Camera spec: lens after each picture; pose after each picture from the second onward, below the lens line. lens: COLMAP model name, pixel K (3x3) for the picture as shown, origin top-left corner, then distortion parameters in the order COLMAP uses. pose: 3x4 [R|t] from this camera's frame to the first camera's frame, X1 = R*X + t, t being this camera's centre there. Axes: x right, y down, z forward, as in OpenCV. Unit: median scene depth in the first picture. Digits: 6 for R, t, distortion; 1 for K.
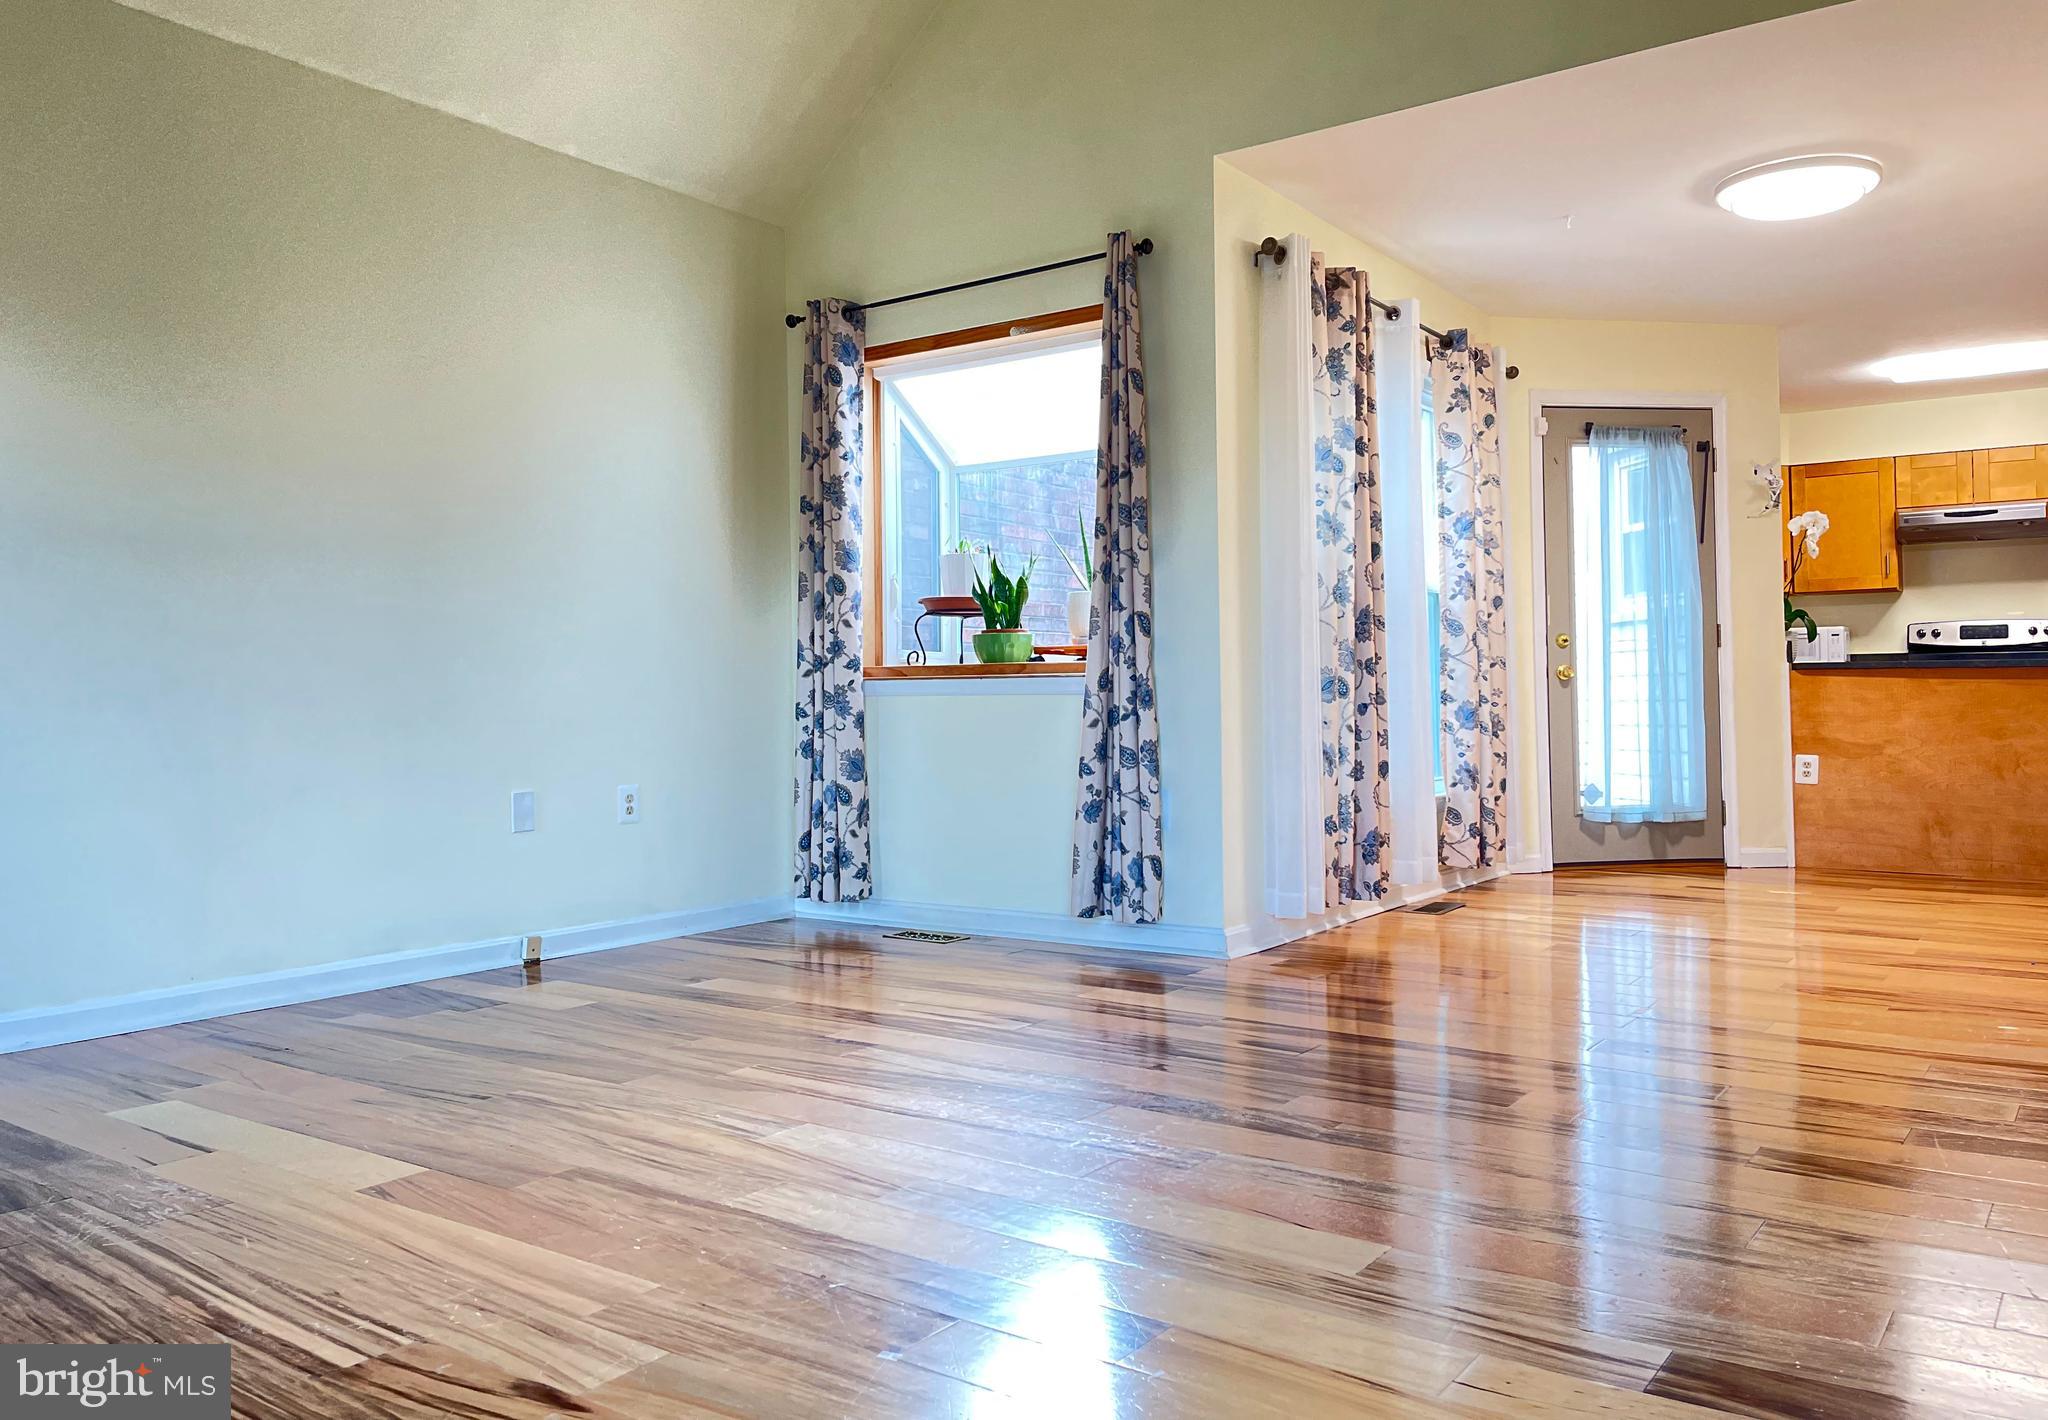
lens RADIAL K [[1543.1, 0, 1023.3], [0, 1543.1, 673.9], [0, 0, 1]] dist [0.007422, -0.001738]
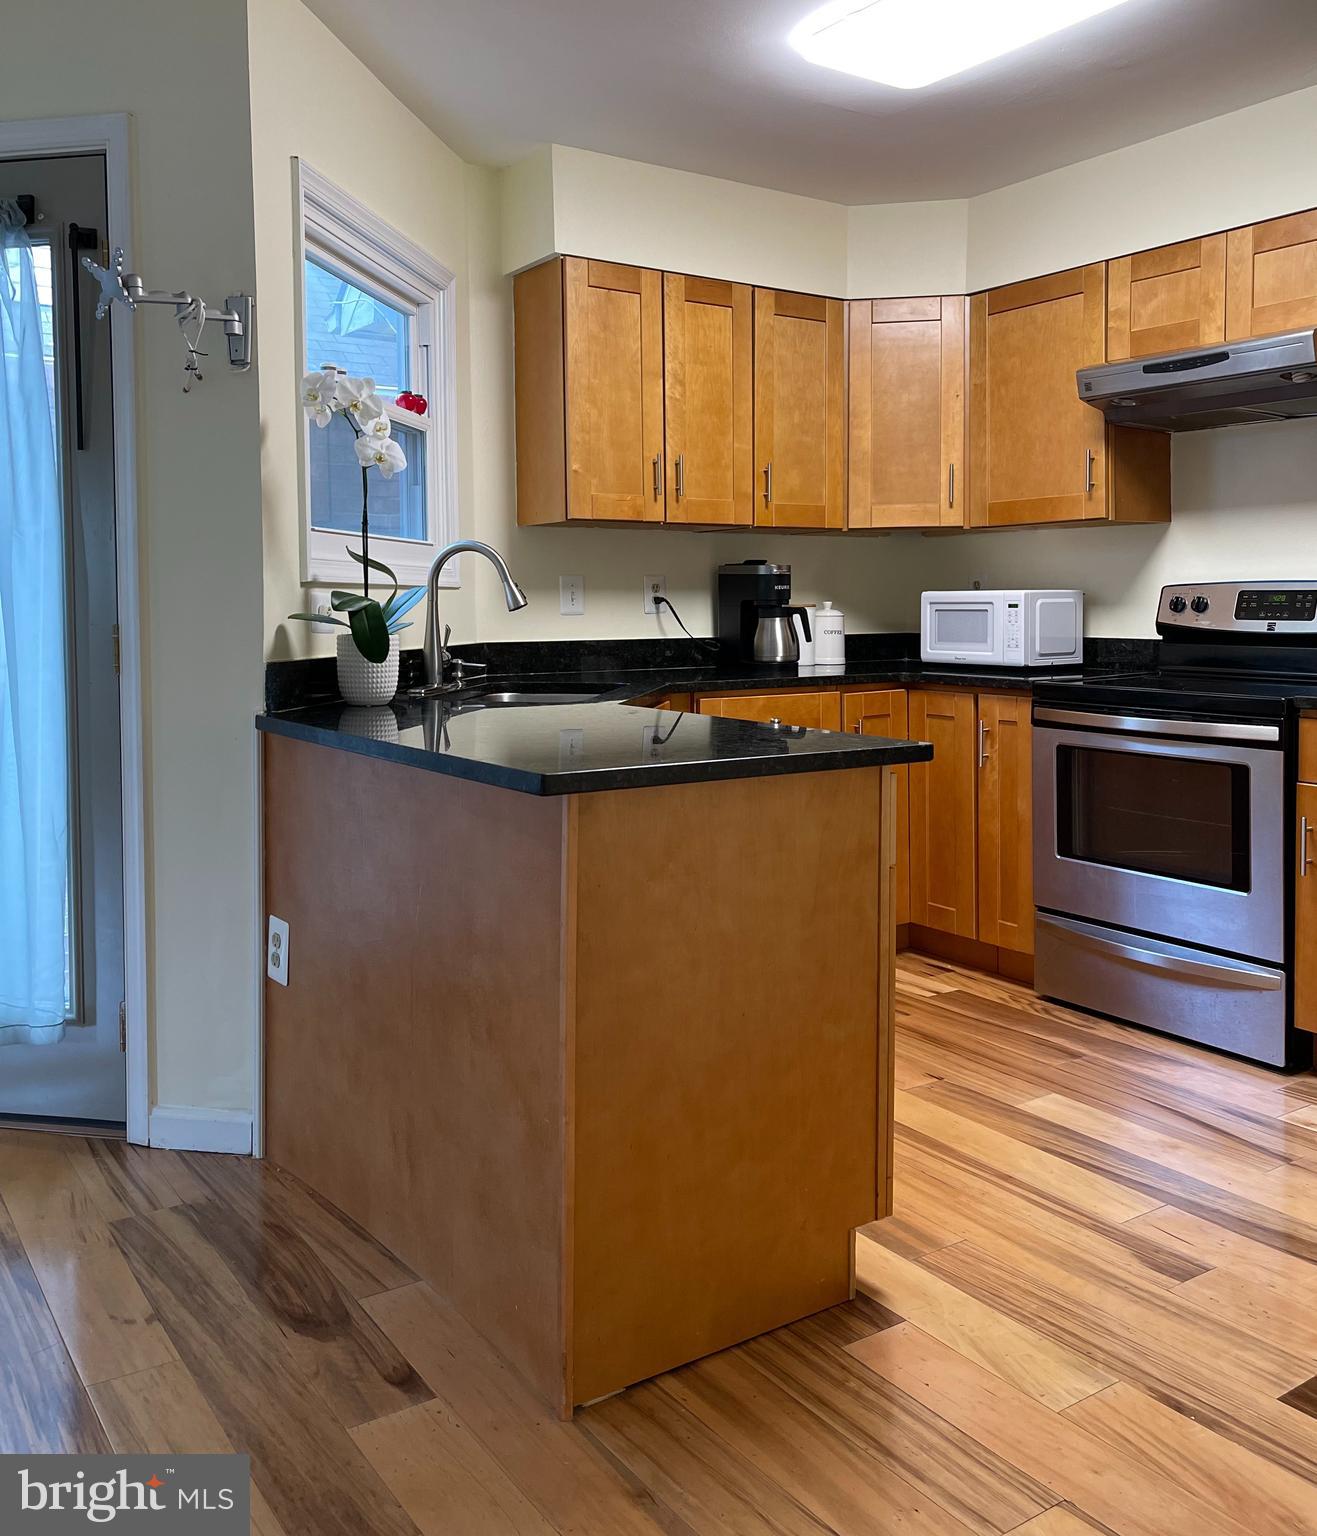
lens RADIAL K [[1378.2, 0, 660.5], [0, 1378.2, 637.0], [0, 0, 1]] dist [0.069705, -0.022111]
pose [[0.942944, 0.016255, -0.332555, 0.793292], [0.000119, 0.998791, 0.049158, -0.052681], [0.332952, -0.046393, 0.941802, 0.700917]]
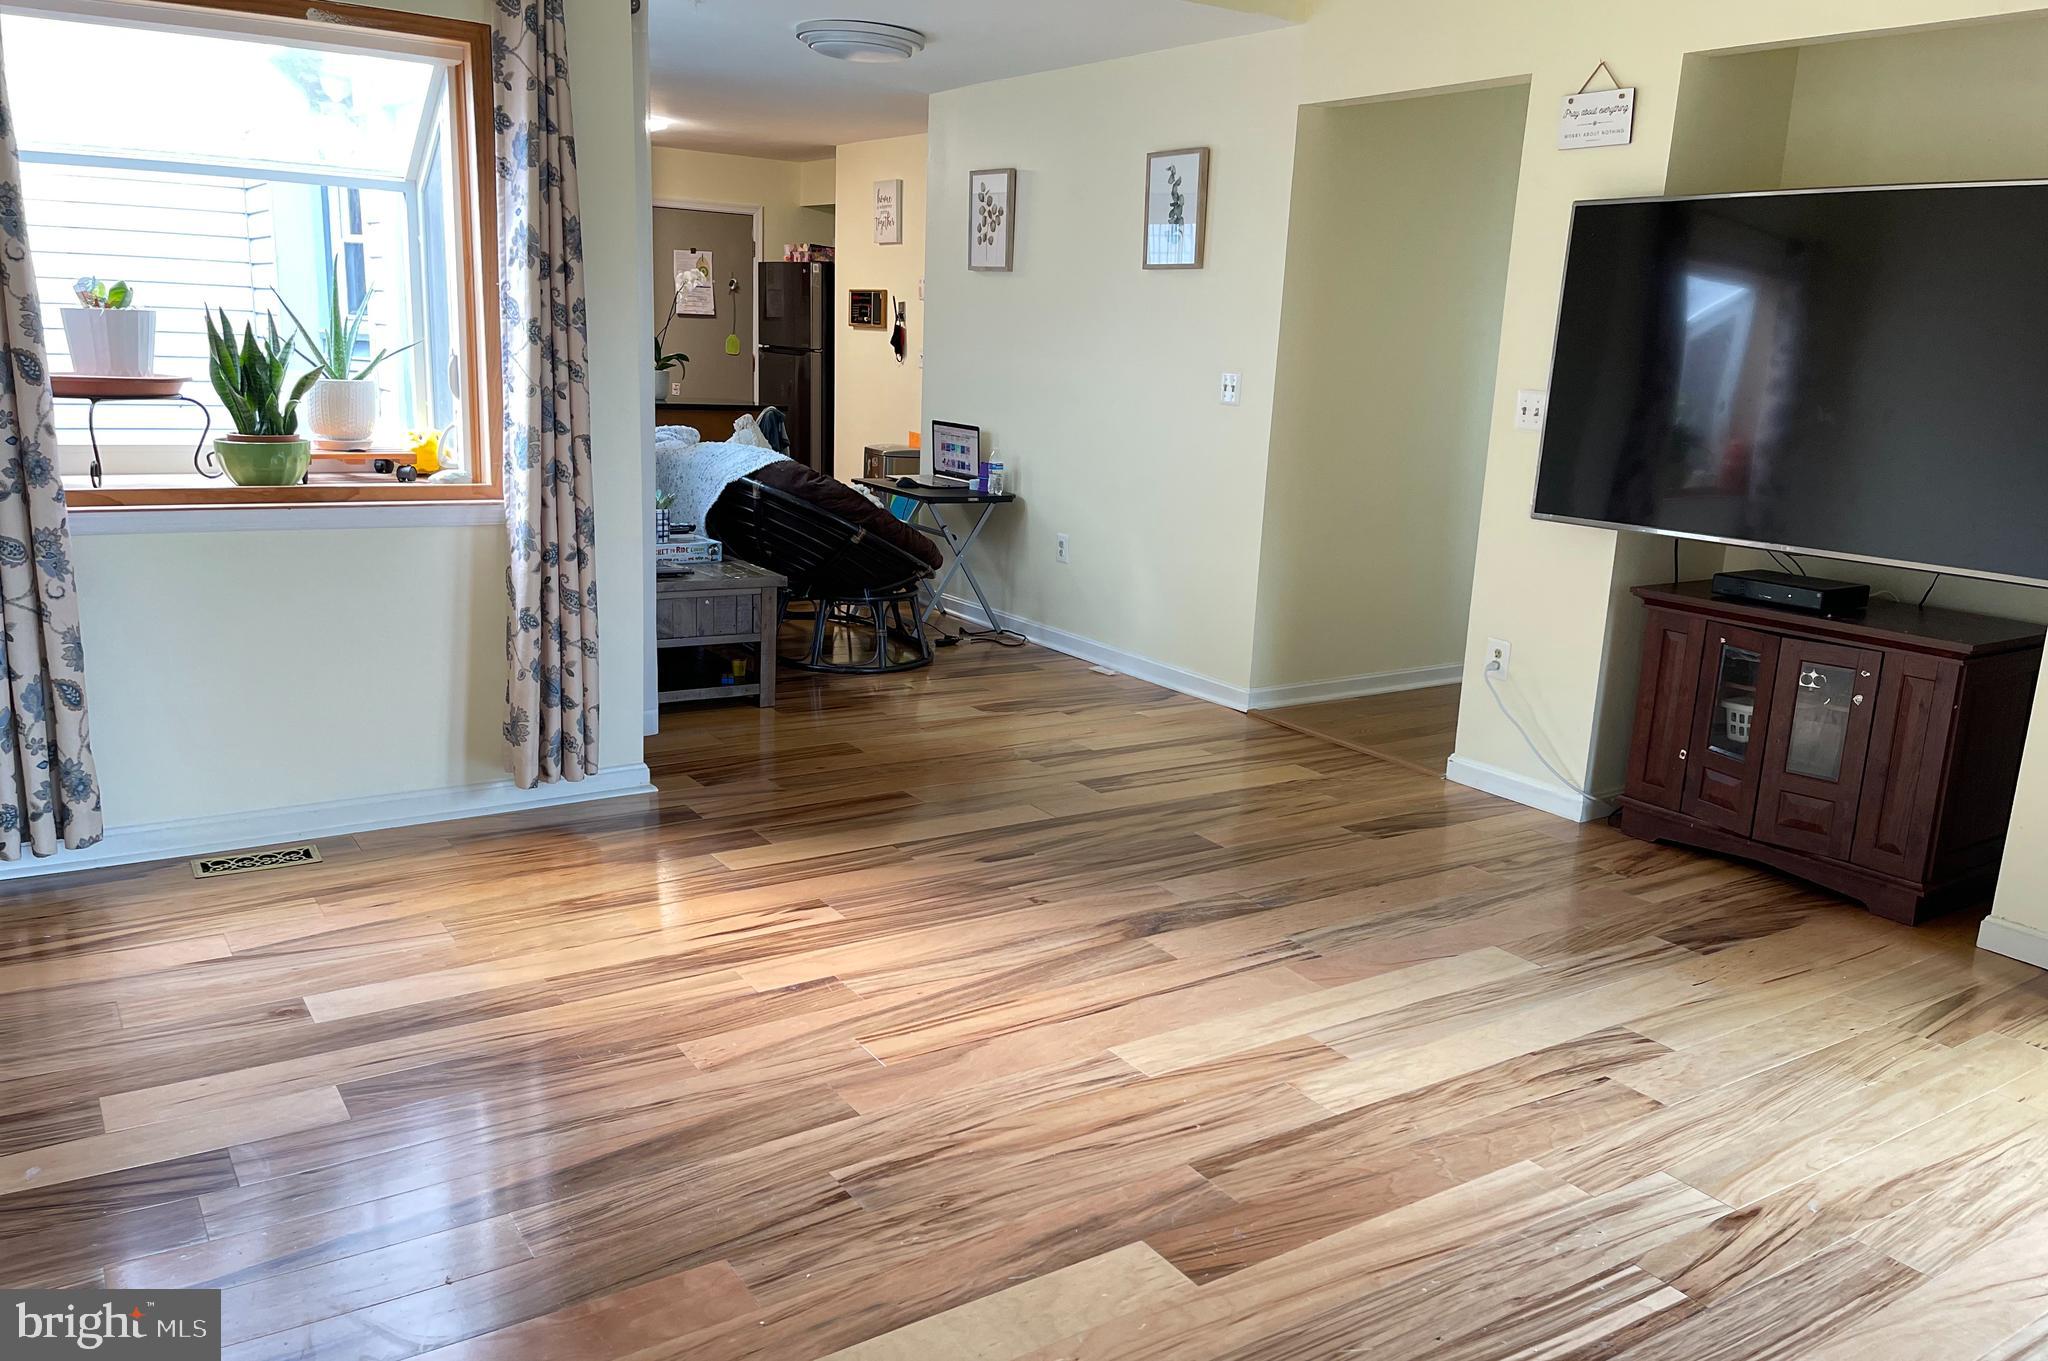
lens RADIAL K [[1602.5, 0, 1024.0], [0, 1602.5, 680.5], [0, 0, 1]] dist [0.066789, 0.000717]
pose [[0.333260, -0.181398, 0.925220, -0.504265], [-0.064784, 0.974592, 0.214413, -0.083751], [-0.940607, -0.131395, 0.313041, 0.331225]]
